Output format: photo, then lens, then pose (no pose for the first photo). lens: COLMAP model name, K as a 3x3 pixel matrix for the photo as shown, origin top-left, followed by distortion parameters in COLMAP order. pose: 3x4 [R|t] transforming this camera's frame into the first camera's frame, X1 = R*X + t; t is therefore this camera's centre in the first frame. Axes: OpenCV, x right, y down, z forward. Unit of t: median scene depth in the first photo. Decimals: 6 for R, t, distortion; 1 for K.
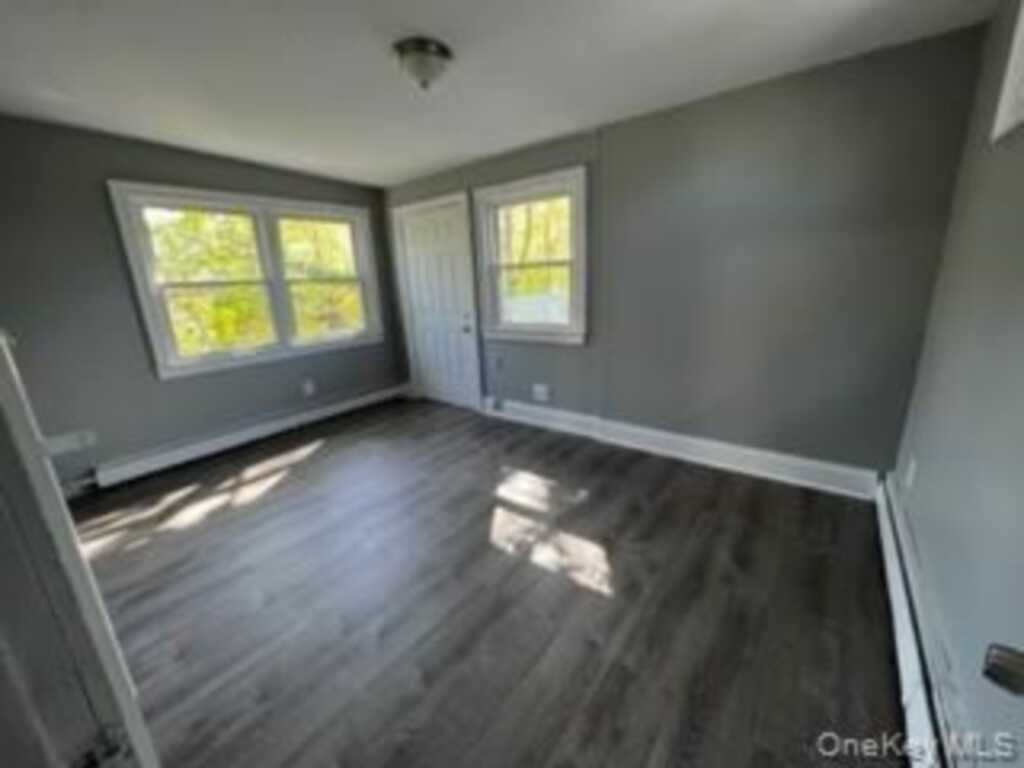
lens RADIAL K [[407.4, 0, 512.0], [0, 407.4, 384.0], [0, 0, 1]] dist [-0.000450, 0.000194]
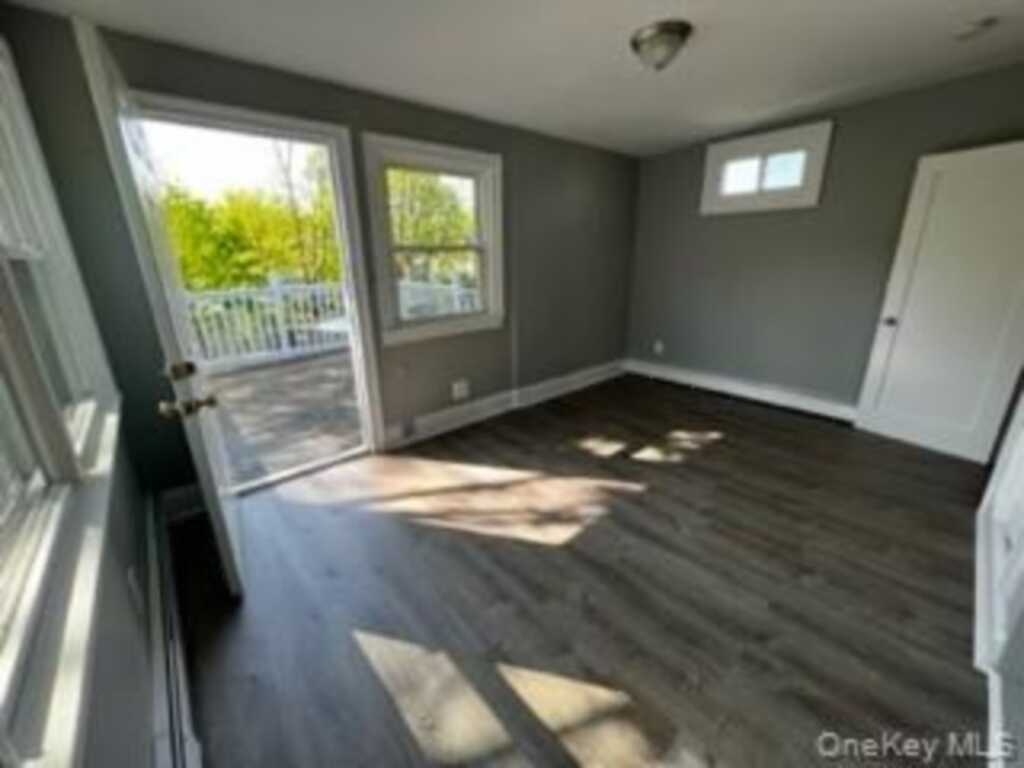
lens RADIAL K [[407.4, 0, 512.0], [0, 407.4, 384.0], [0, 0, 1]] dist [-0.000450, 0.000194]
pose [[0.193989, -0.259264, 0.946124, -0.976432], [0.260996, 0.943325, 0.204984, -0.185923], [-0.945648, 0.207170, 0.250662, 0.835988]]
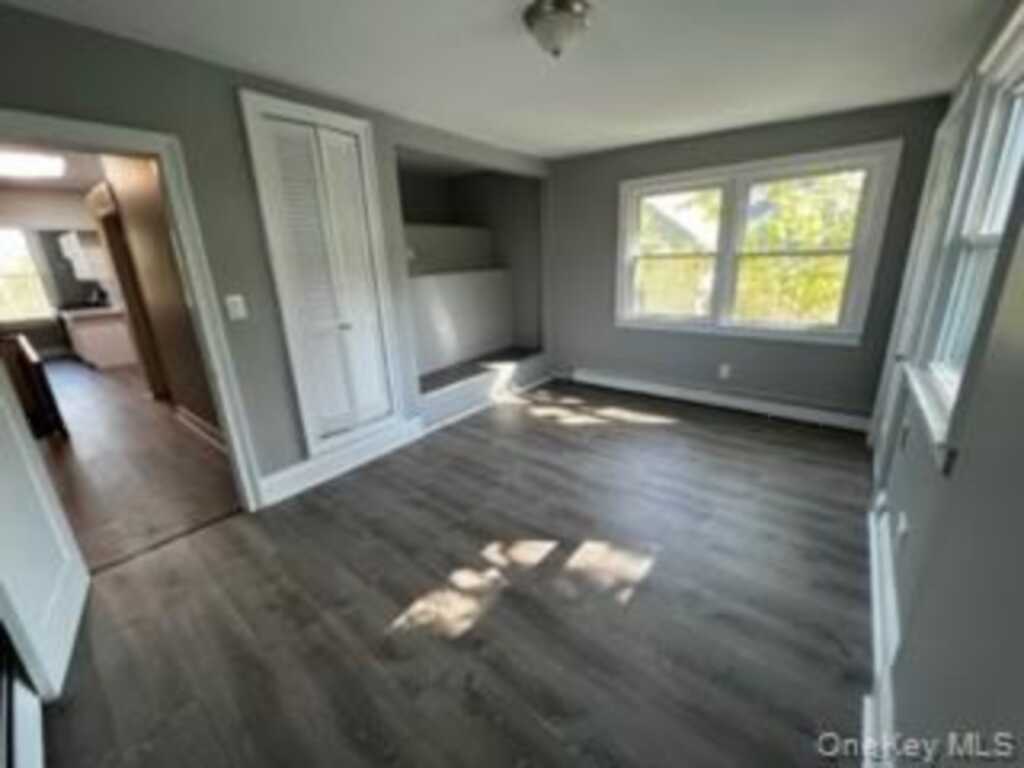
lens RADIAL K [[407.4, 0, 512.0], [0, 407.4, 384.0], [0, 0, 1]] dist [-0.000450, 0.000194]
pose [[-0.031660, 0.337160, -0.940915, 0.560238], [-0.224978, 0.914825, 0.335381, -0.229488], [0.973849, 0.222303, 0.046890, 0.670561]]
